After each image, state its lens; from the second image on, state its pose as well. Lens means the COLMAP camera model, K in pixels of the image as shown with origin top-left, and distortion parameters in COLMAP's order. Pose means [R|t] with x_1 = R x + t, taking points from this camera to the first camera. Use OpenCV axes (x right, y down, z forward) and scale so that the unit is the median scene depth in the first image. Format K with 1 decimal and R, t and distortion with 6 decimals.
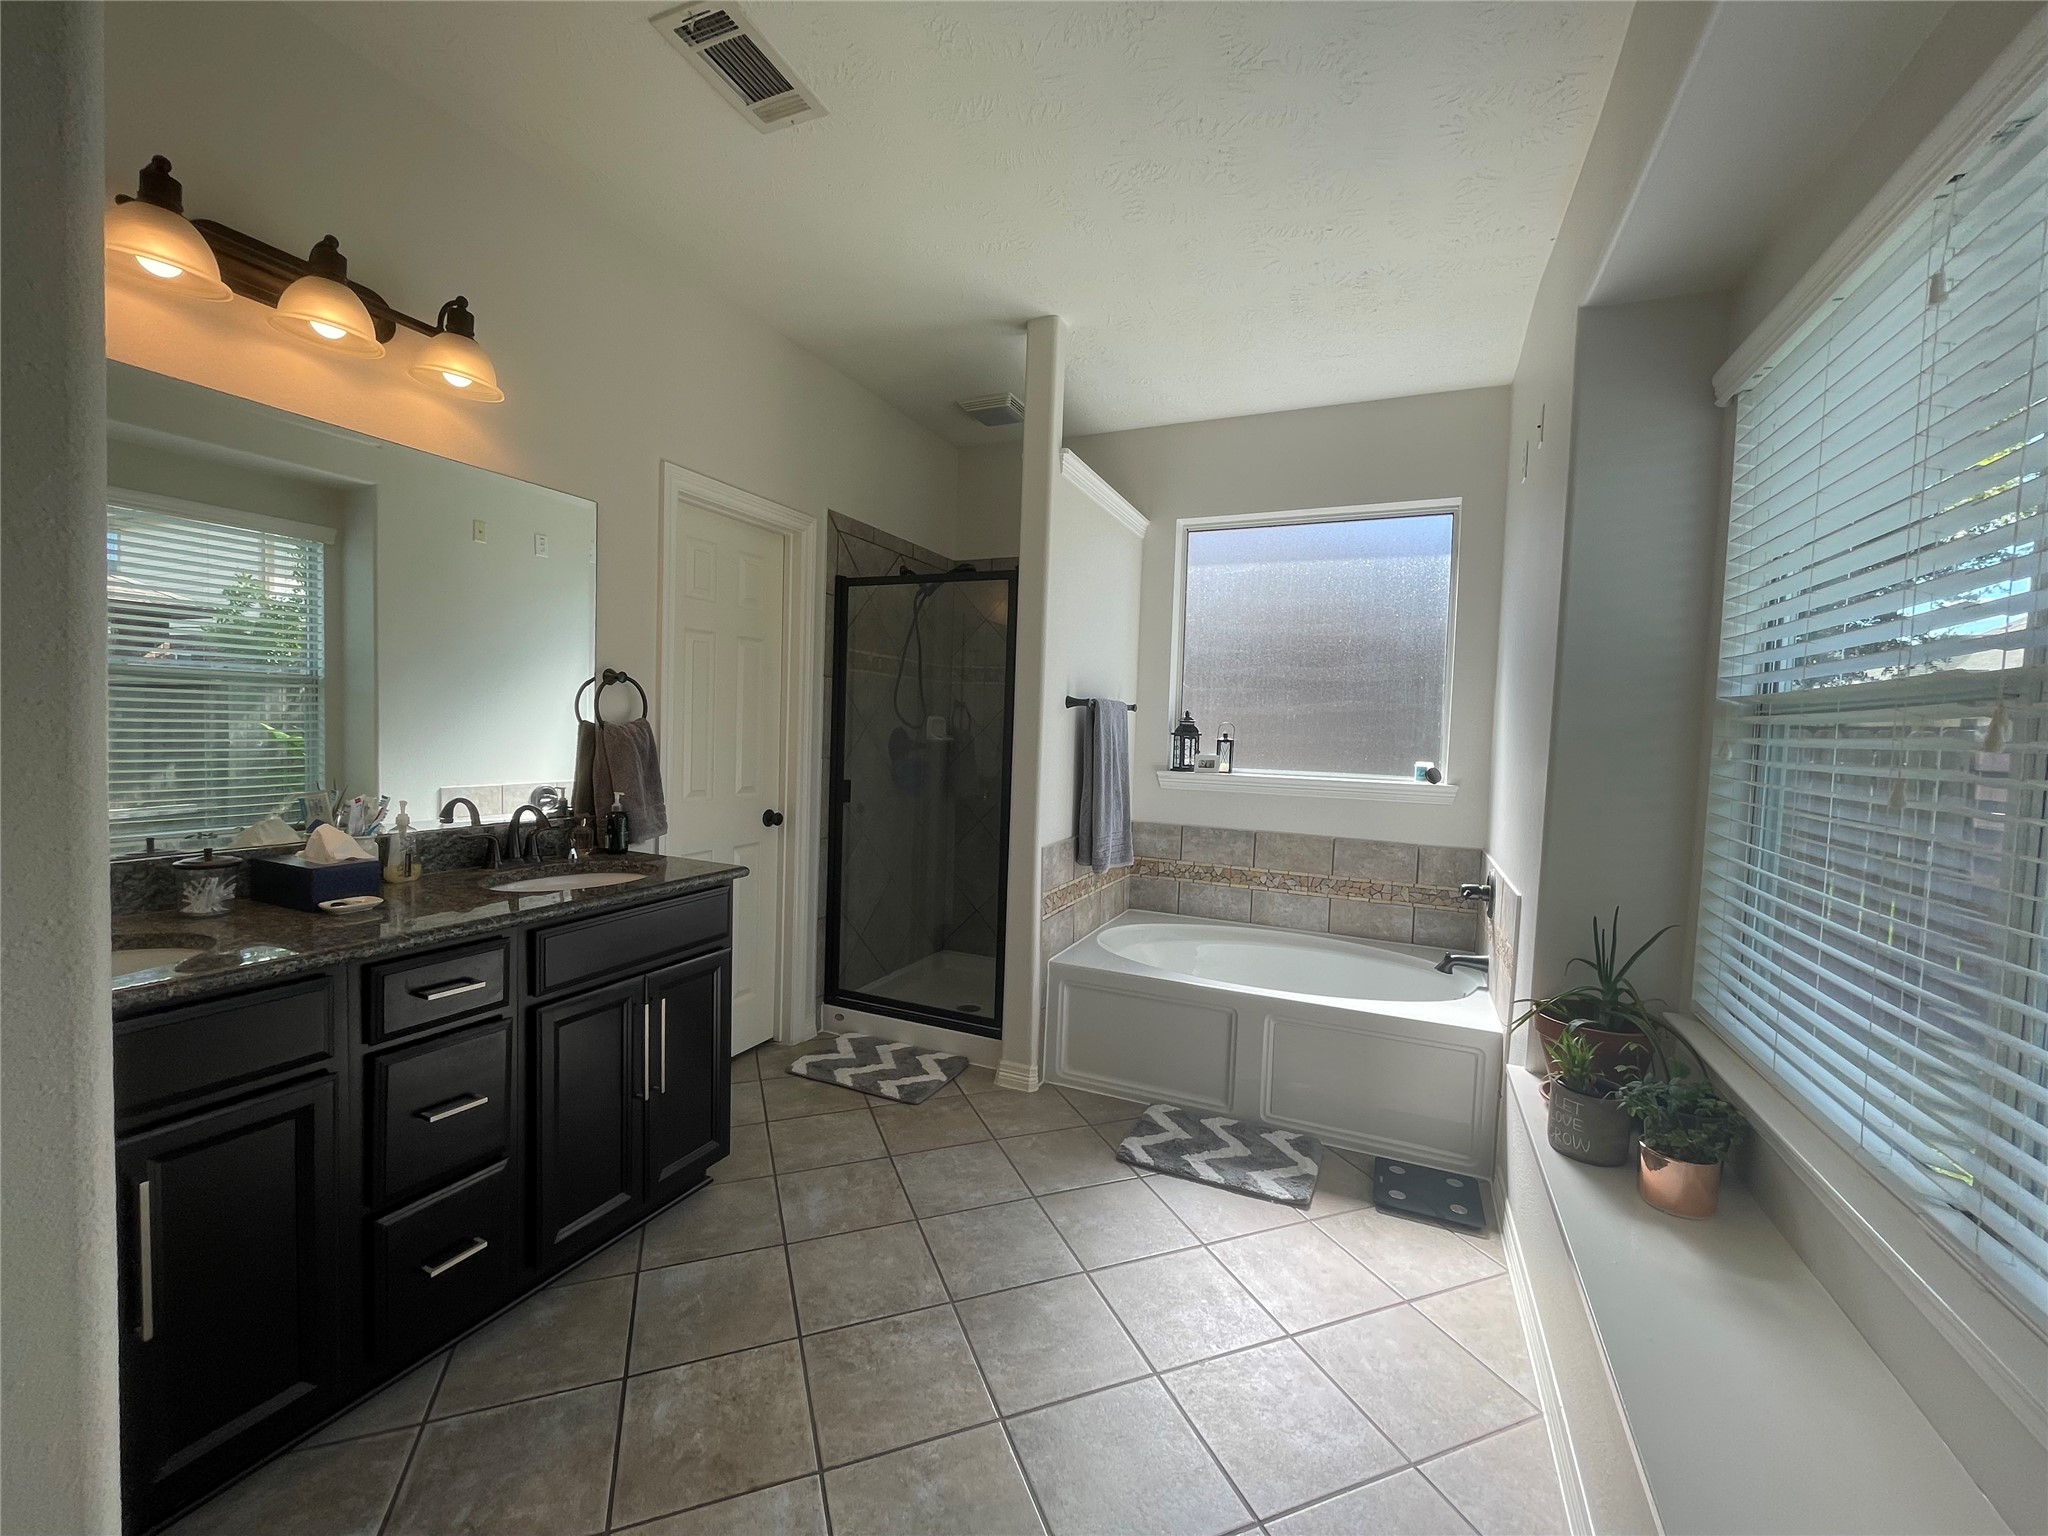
lens RADIAL K [[830.4, 0, 1024.0], [0, 830.4, 768.0], [0, 0, 1]] dist [-0.000675, -0.000037]
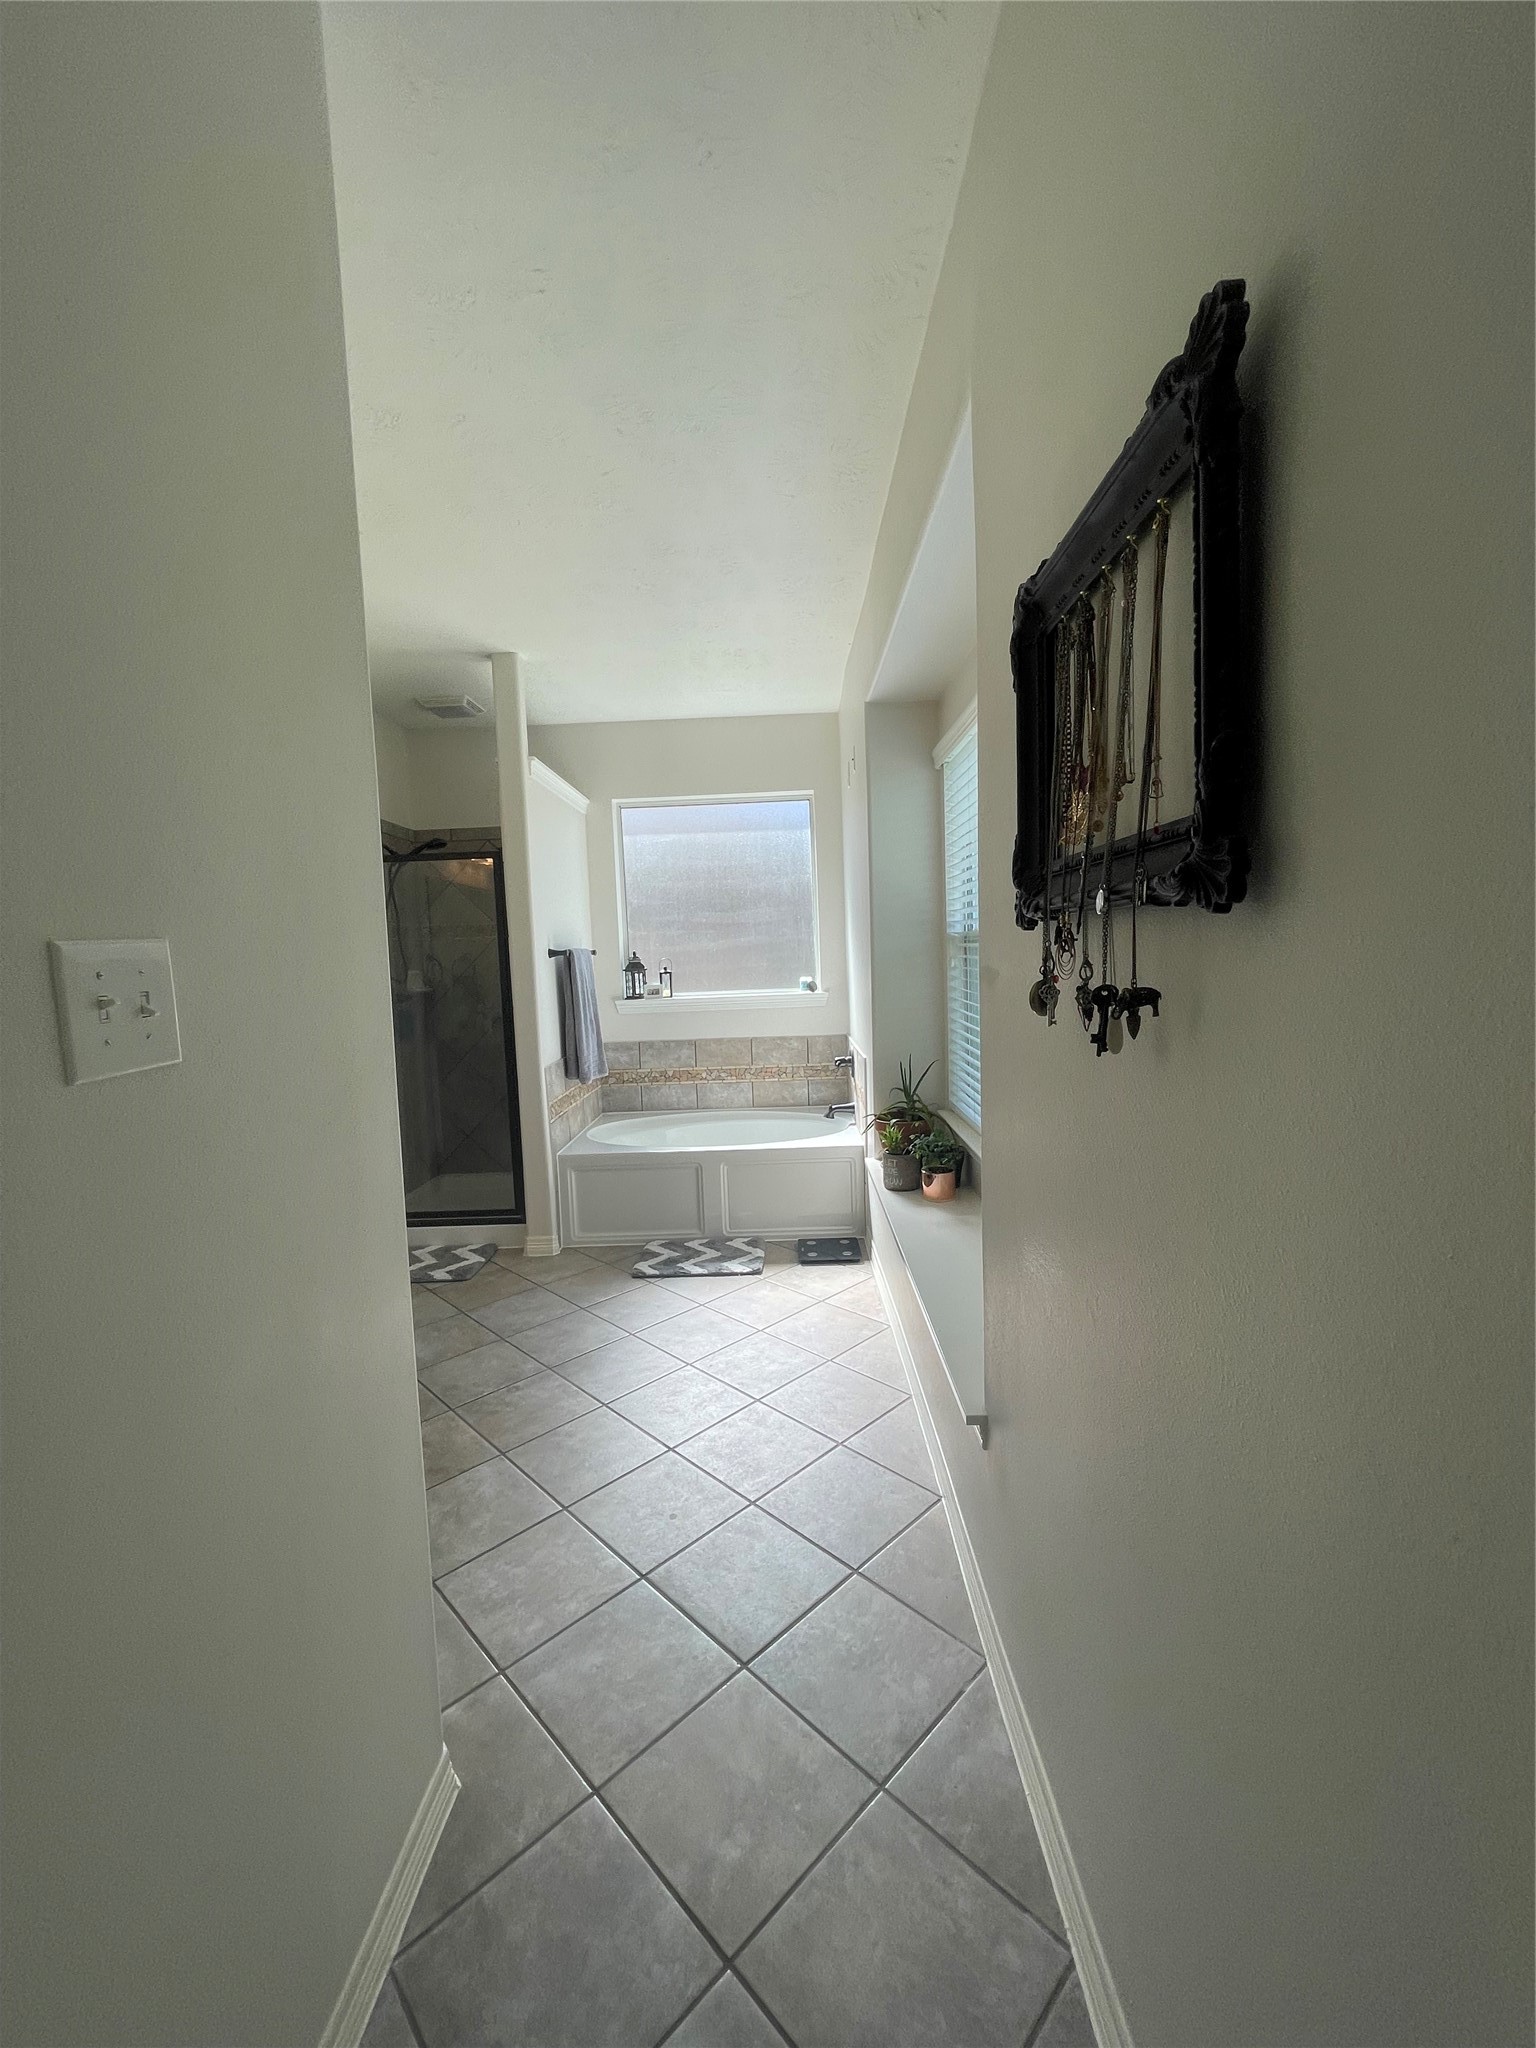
lens RADIAL K [[830.4, 0, 768.0], [0, 830.4, 1024.0], [0, 0, 1]] dist [-0.000675, -0.000037]
pose [[0.917608, -0.100882, 0.384472, -0.146552], [0.087139, 0.994783, 0.053050, -0.010192], [-0.387818, -0.015177, 0.921611, -0.319110]]
